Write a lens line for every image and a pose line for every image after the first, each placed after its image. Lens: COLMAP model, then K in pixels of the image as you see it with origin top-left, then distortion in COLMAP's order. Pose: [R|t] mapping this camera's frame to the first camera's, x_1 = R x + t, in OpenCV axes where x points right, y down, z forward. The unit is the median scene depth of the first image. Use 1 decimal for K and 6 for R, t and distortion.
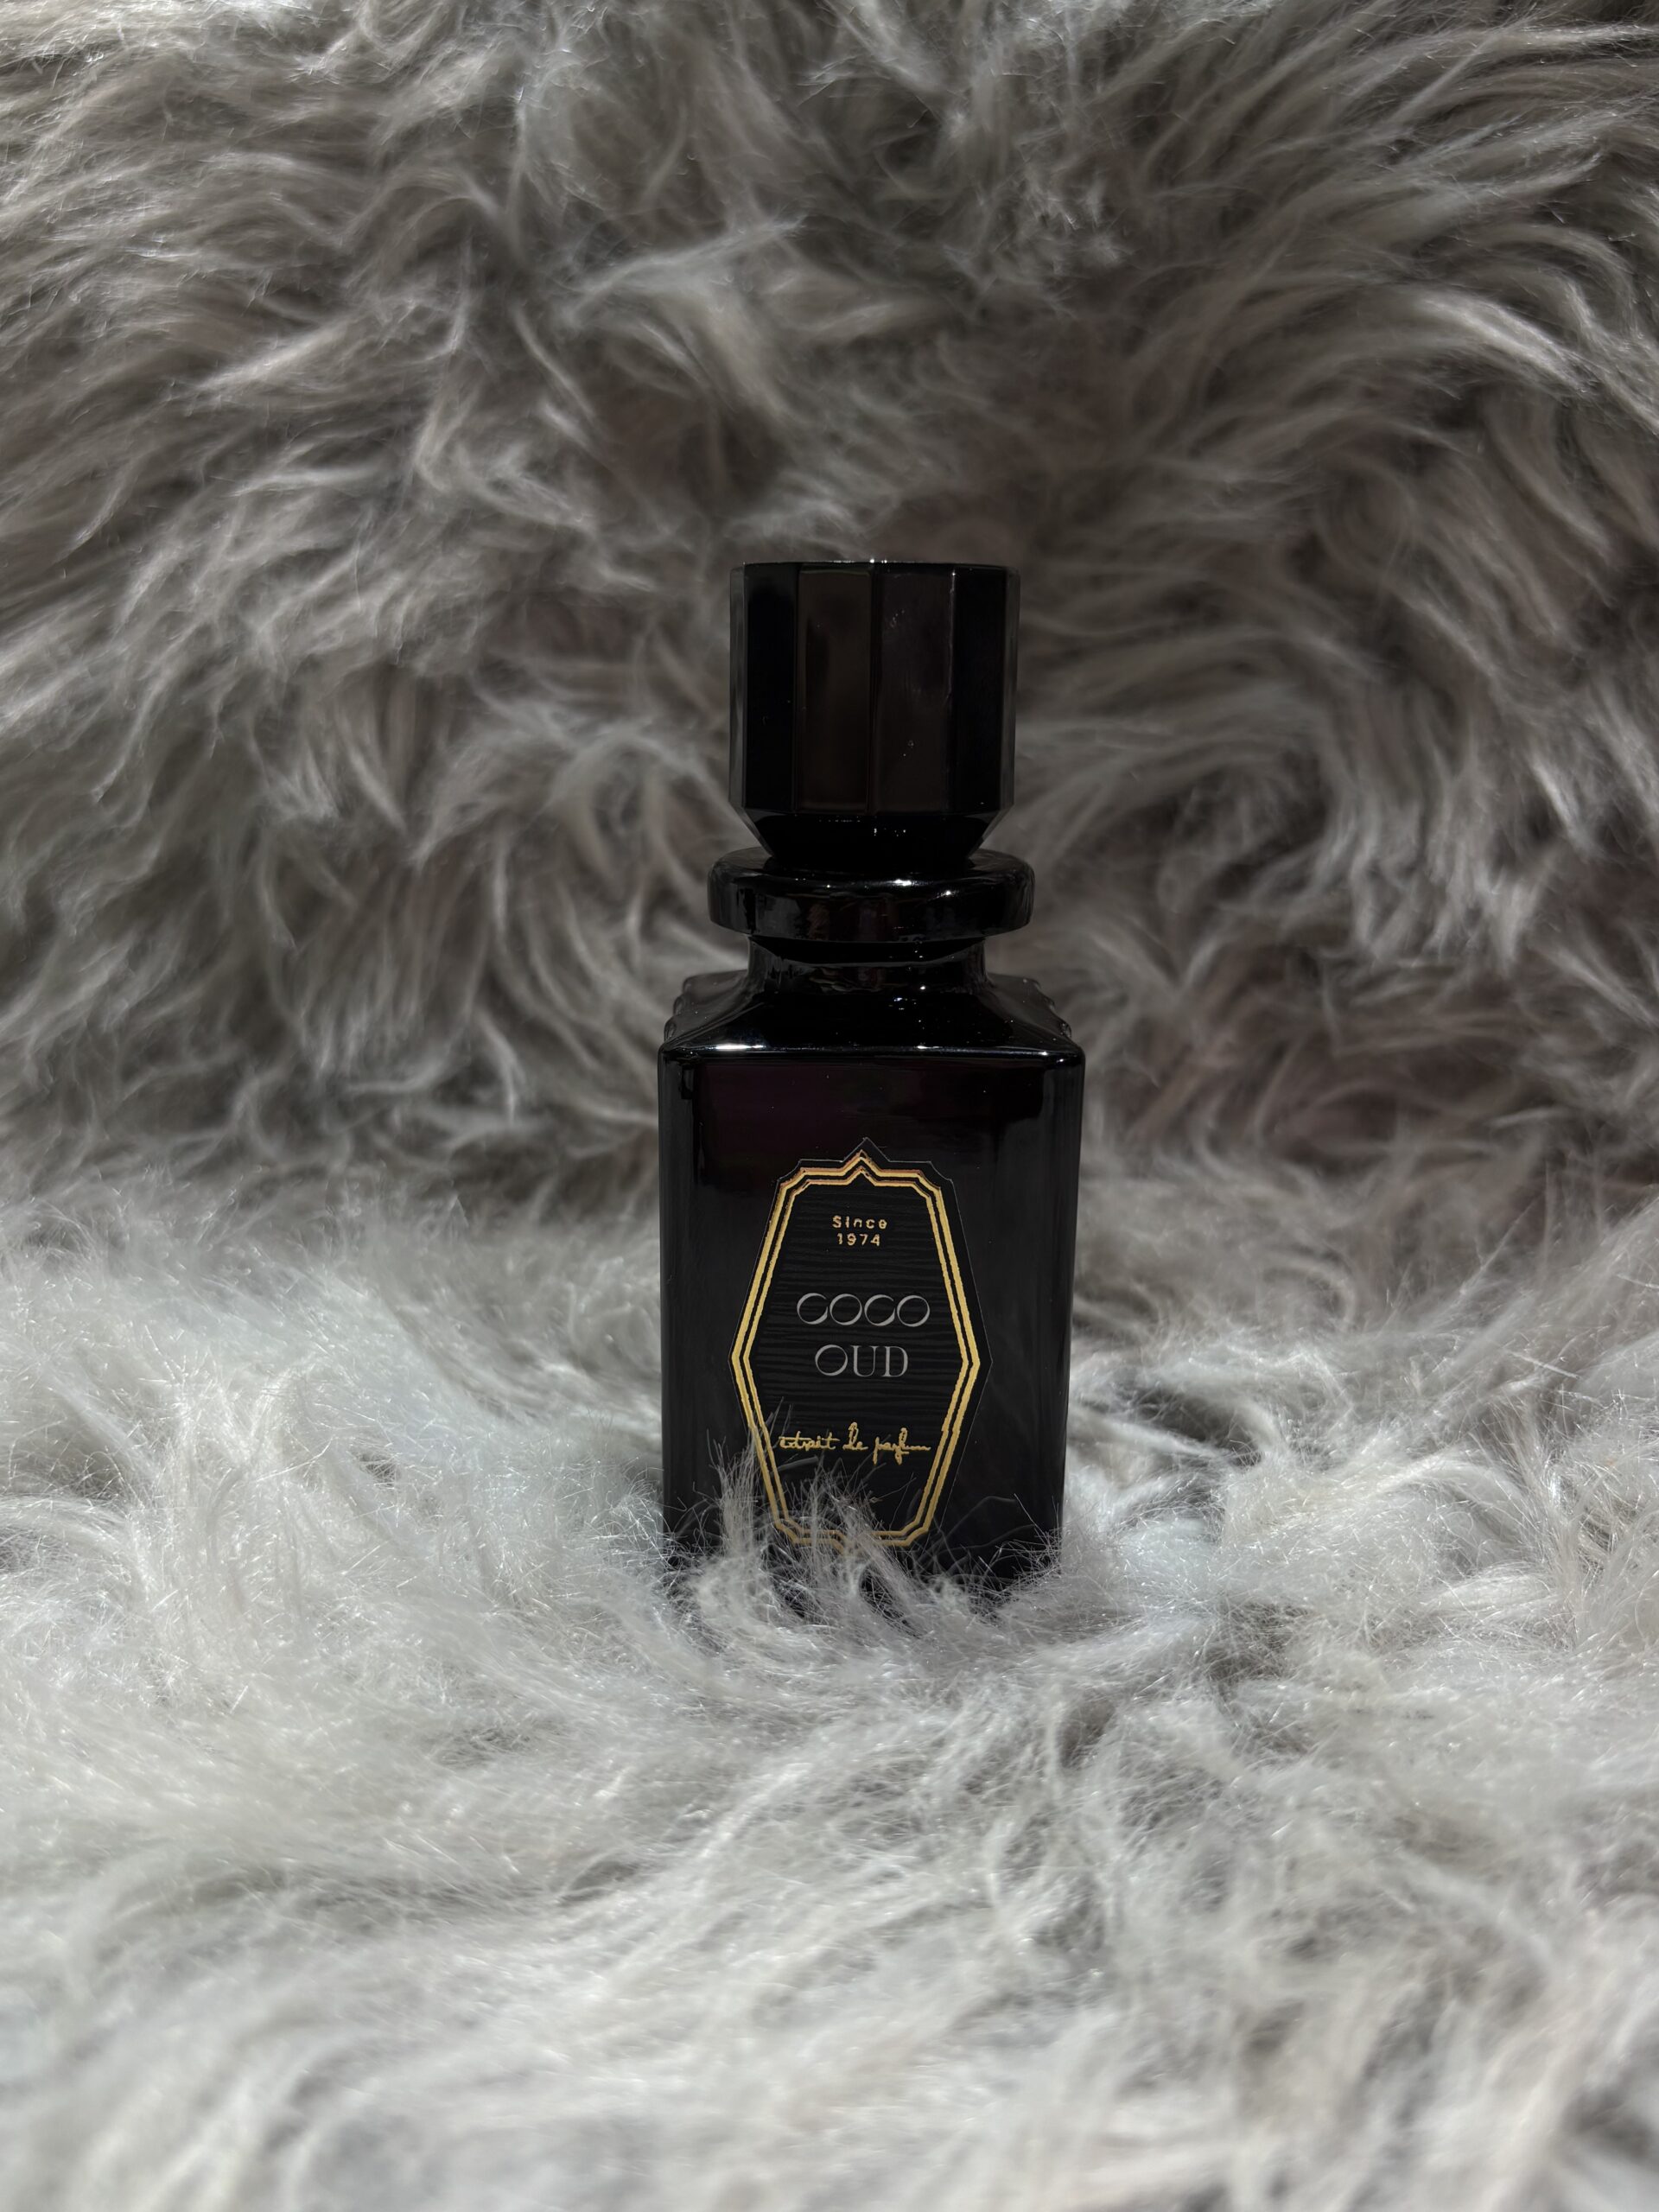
lens RADIAL K [[1817.5, 0, 829.5], [0, 1817.5, 1106.0], [0, 0, 1]] dist [-0.012014, 0.005485]
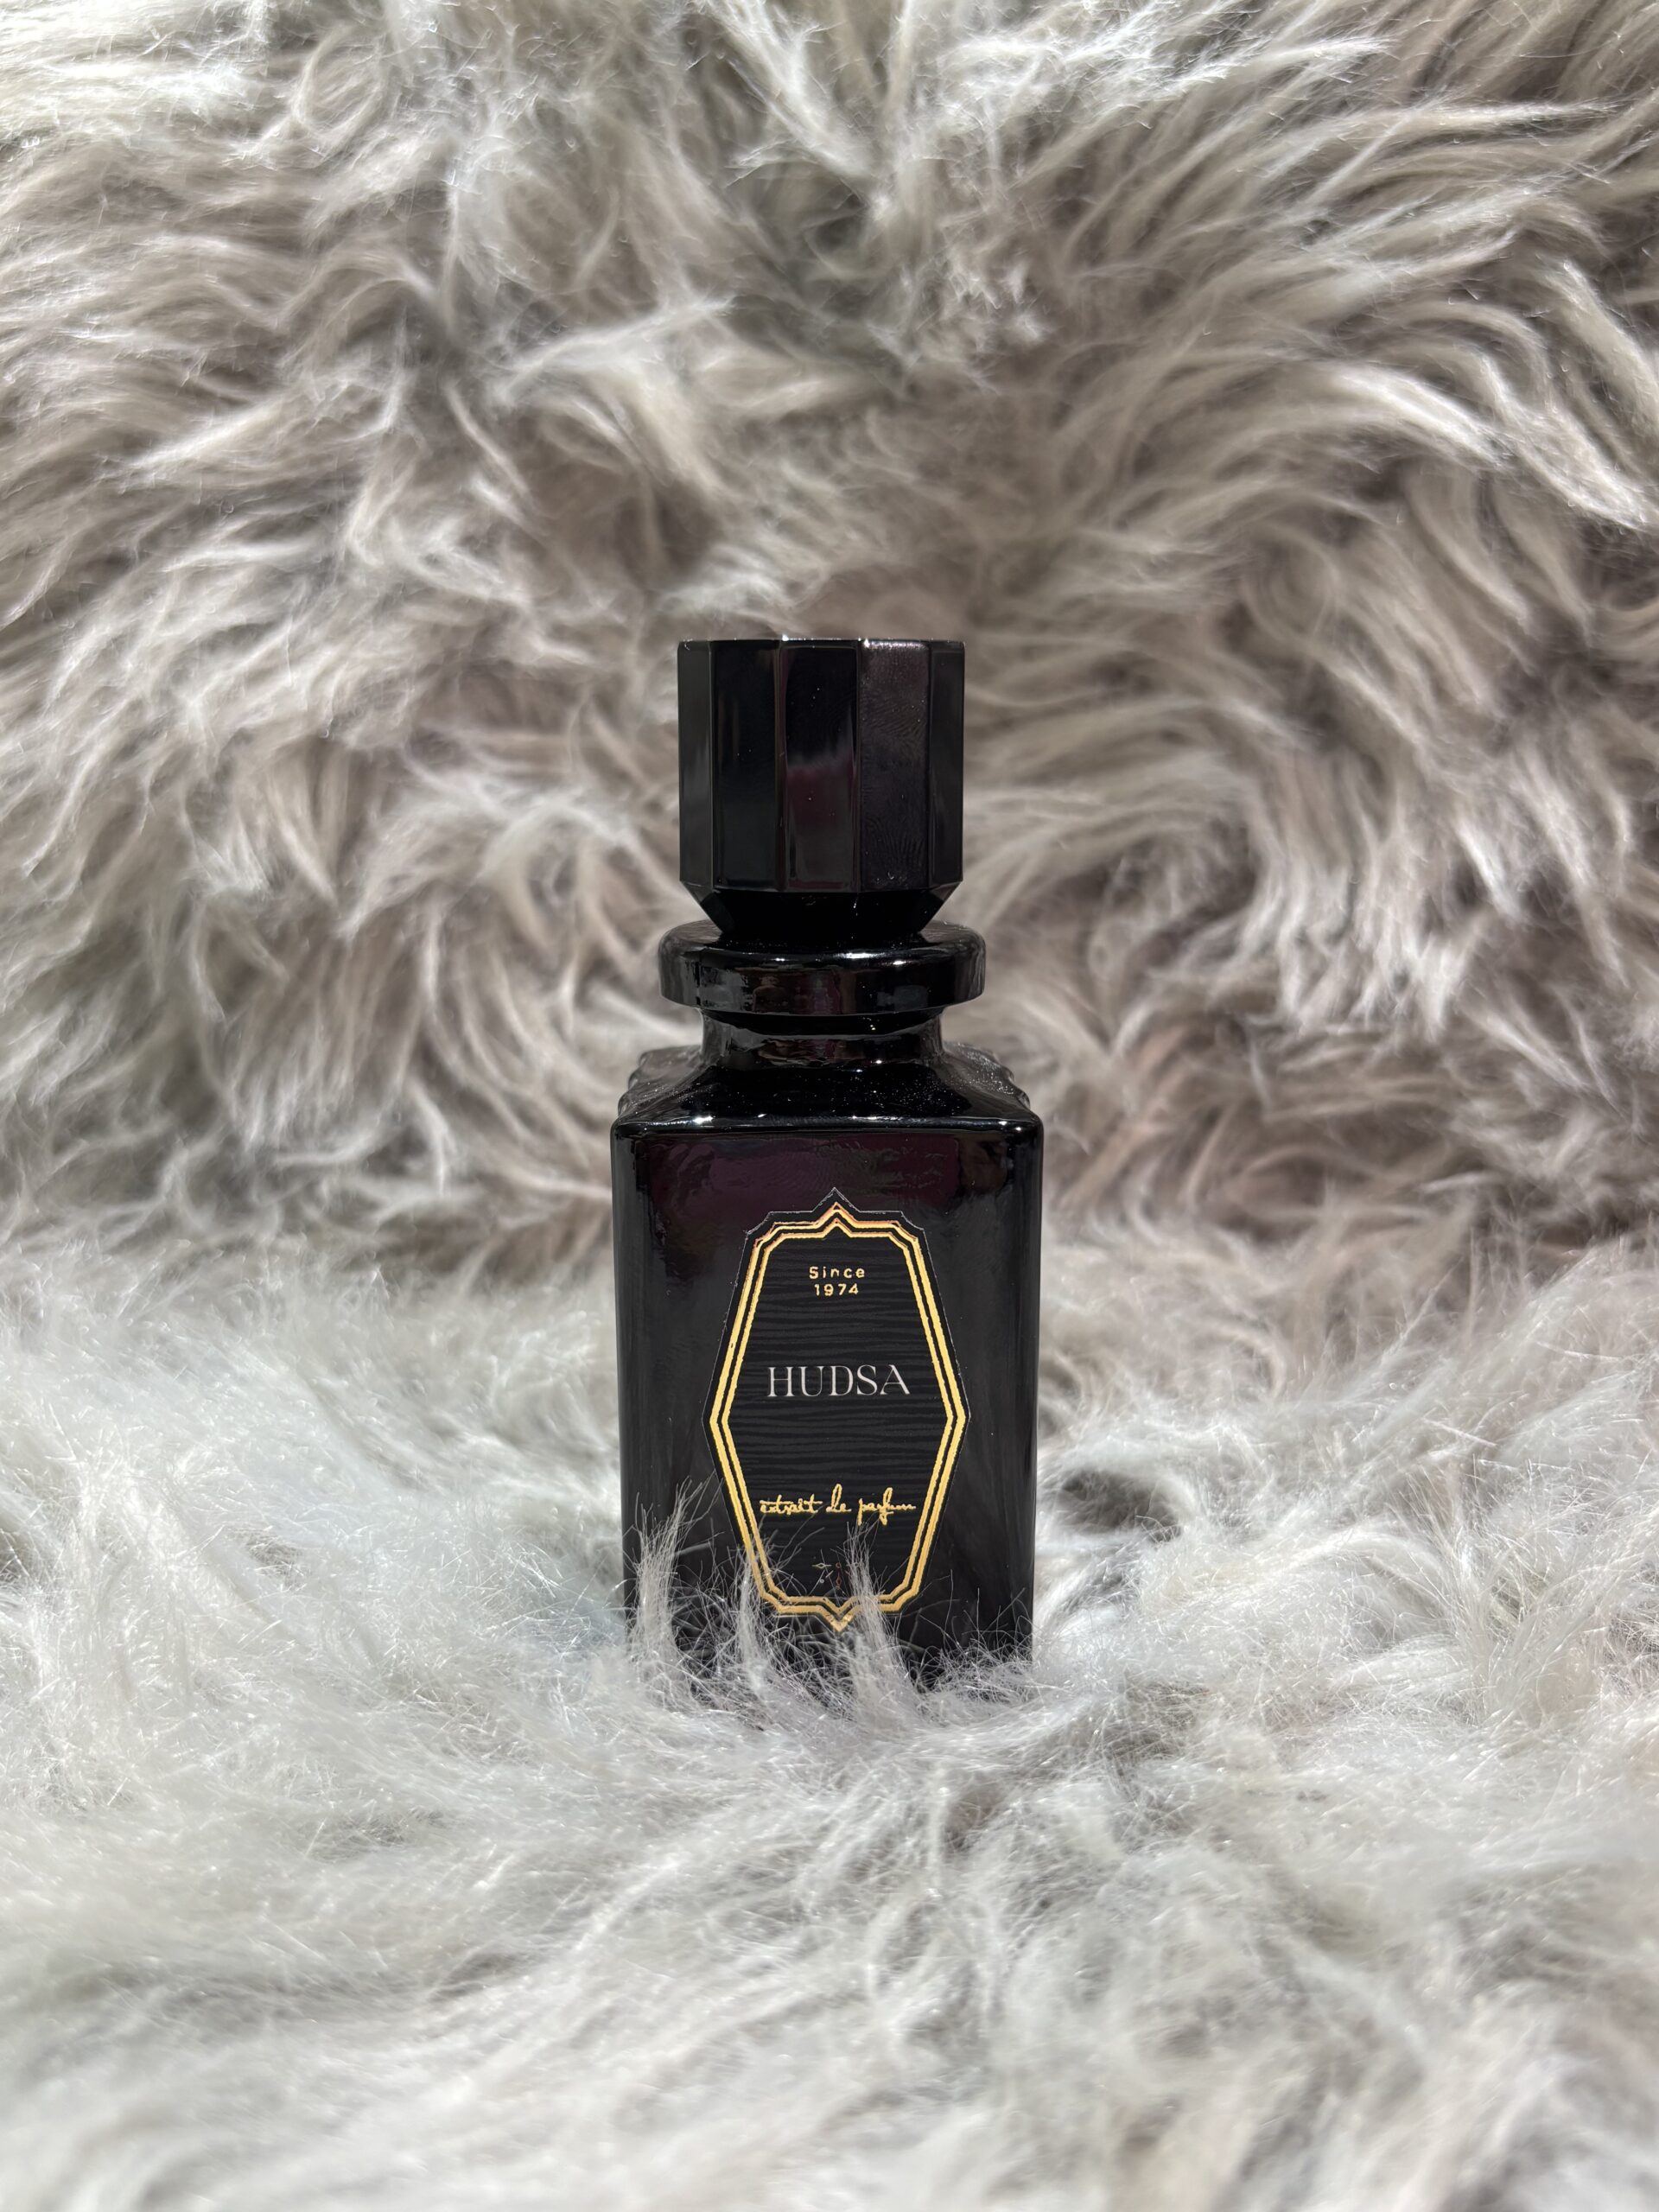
lens RADIAL K [[1817.5, 0, 829.5], [0, 1817.5, 1106.0], [0, 0, 1]] dist [-0.012014, 0.005485]
pose [[0.999974, -0.005661, 0.004516, 0.033037], [0.005805, 0.999460, -0.032348, -0.005265], [-0.004331, 0.032374, 0.999466, 0.001561]]
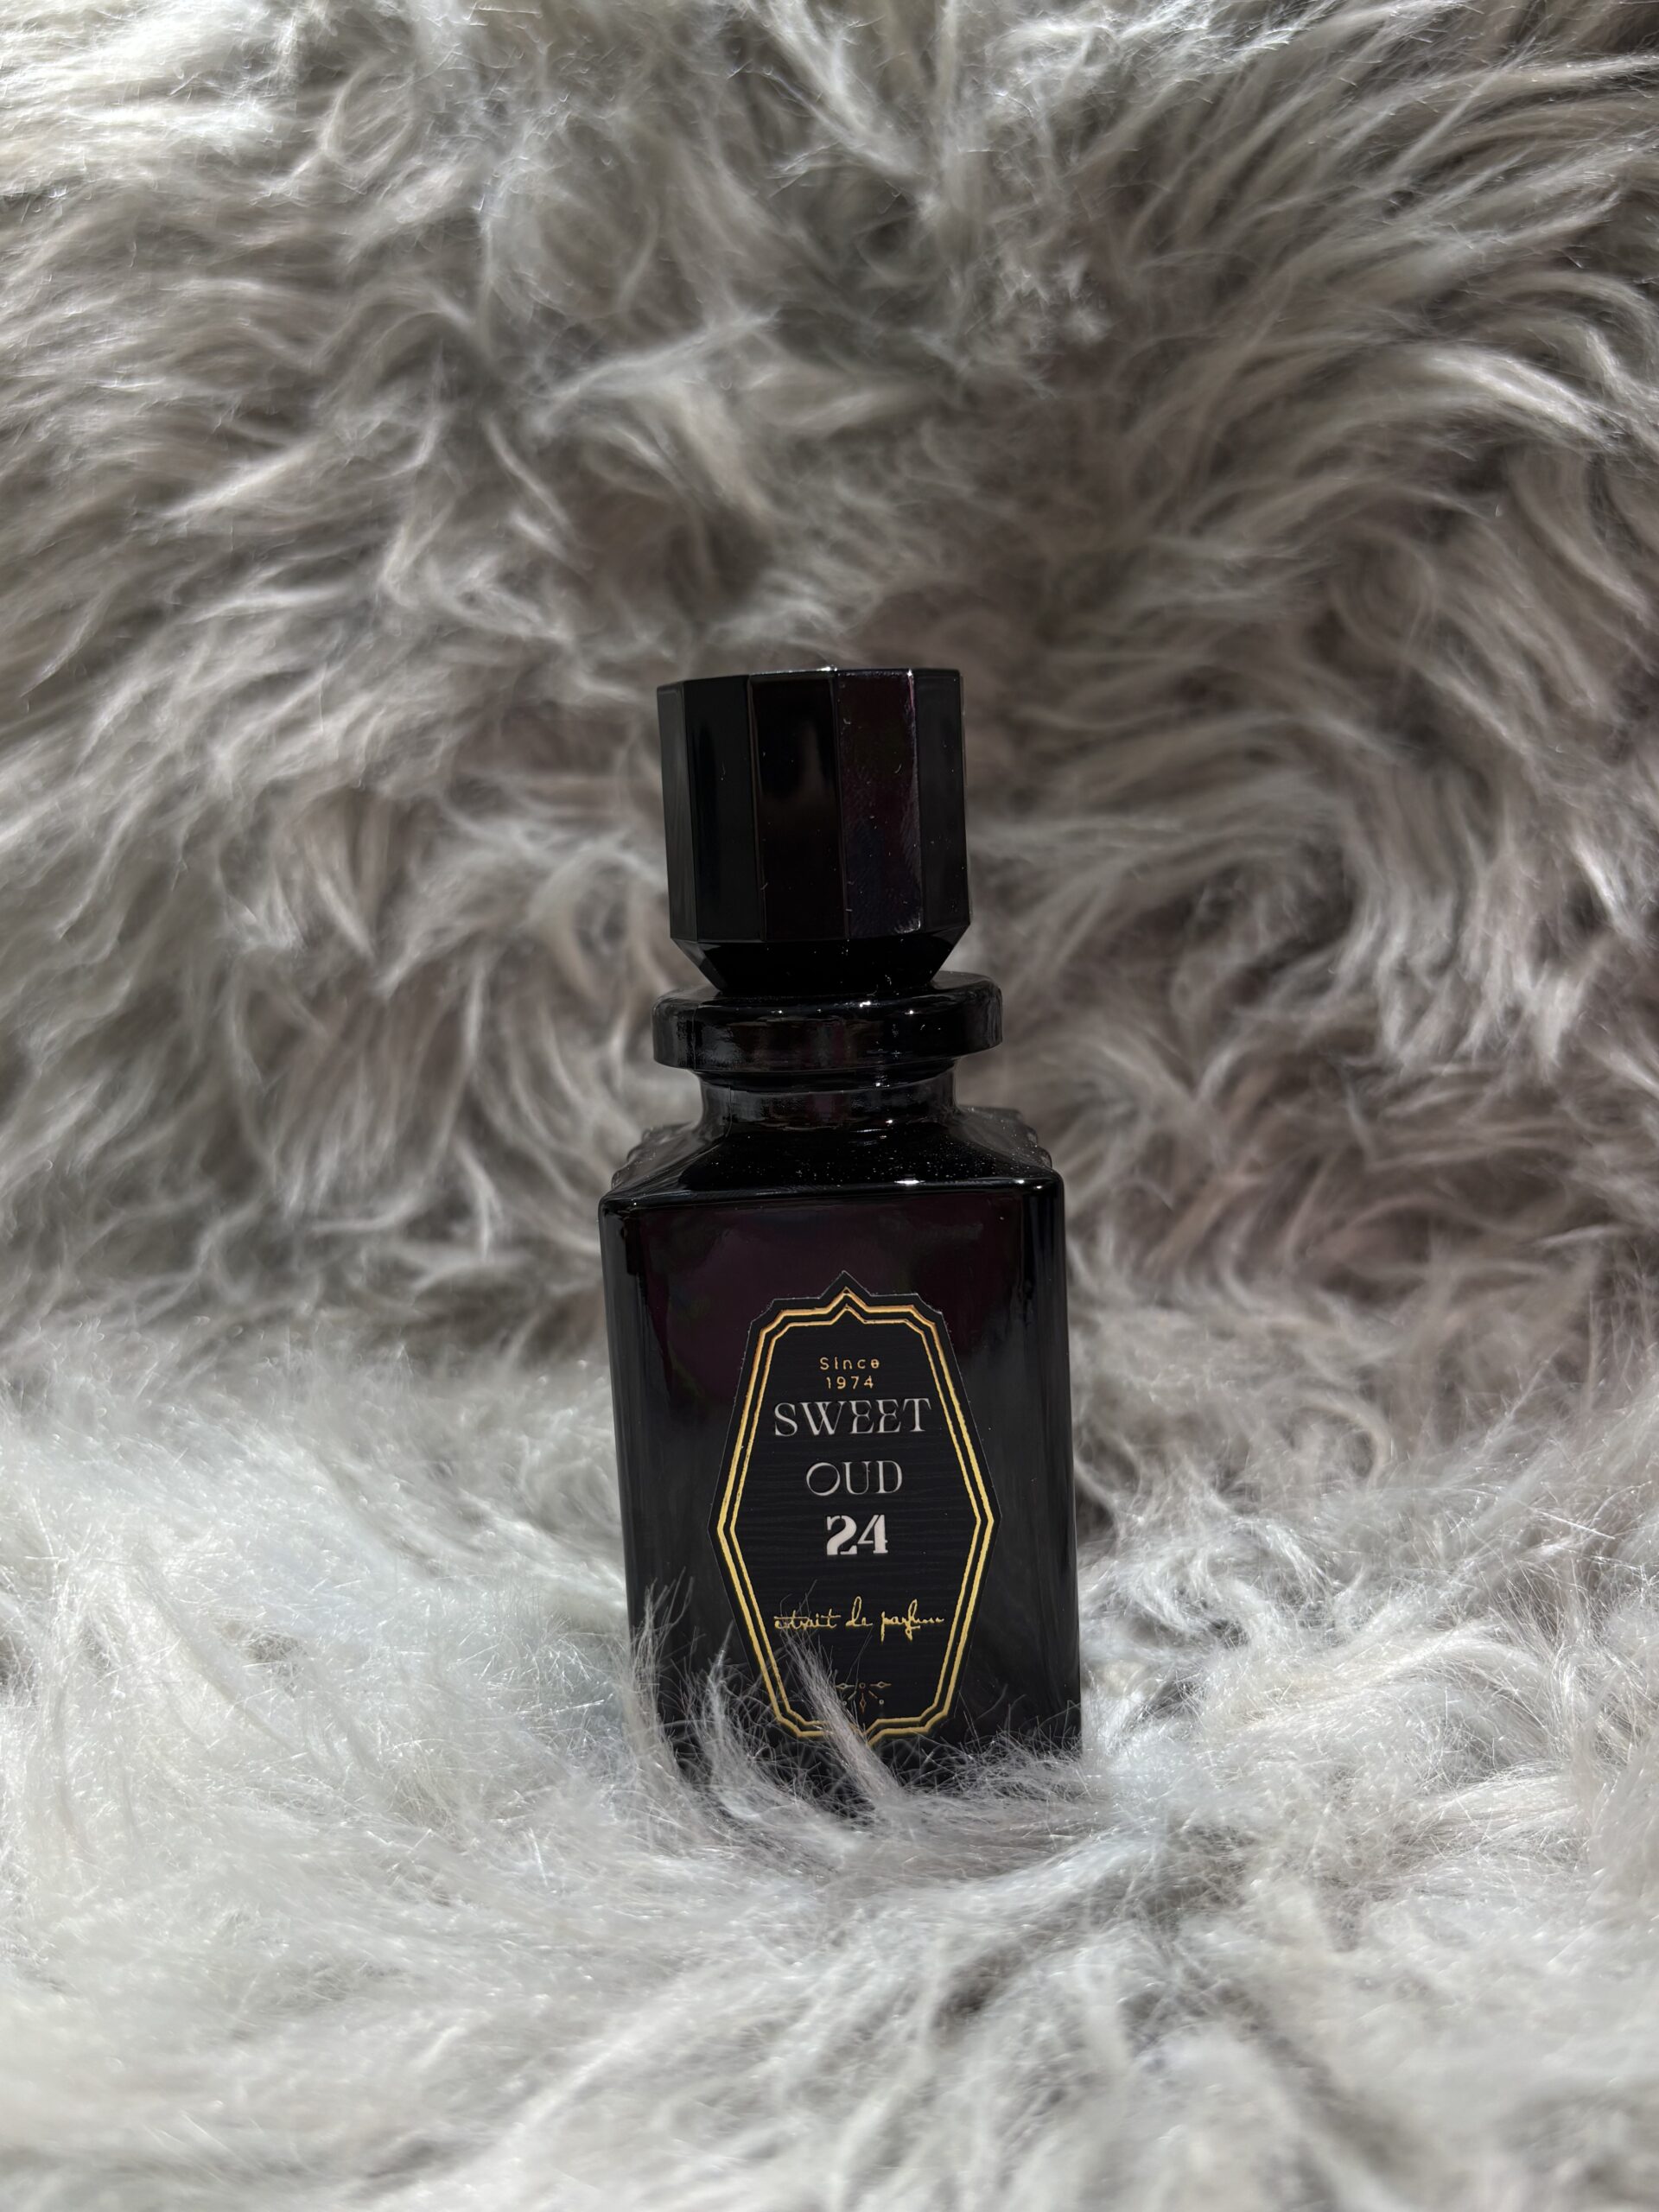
lens RADIAL K [[1833.2, 0, 836.0], [0, 1833.2, 1110.8], [0, 0, 1]] dist [-0.009169, -0.006755]
pose [[0.996623, -0.024141, -0.078488, 0.083770], [0.020219, 0.998525, -0.050383, -0.016796], [0.079589, 0.048626, 0.995641, 0.057586]]
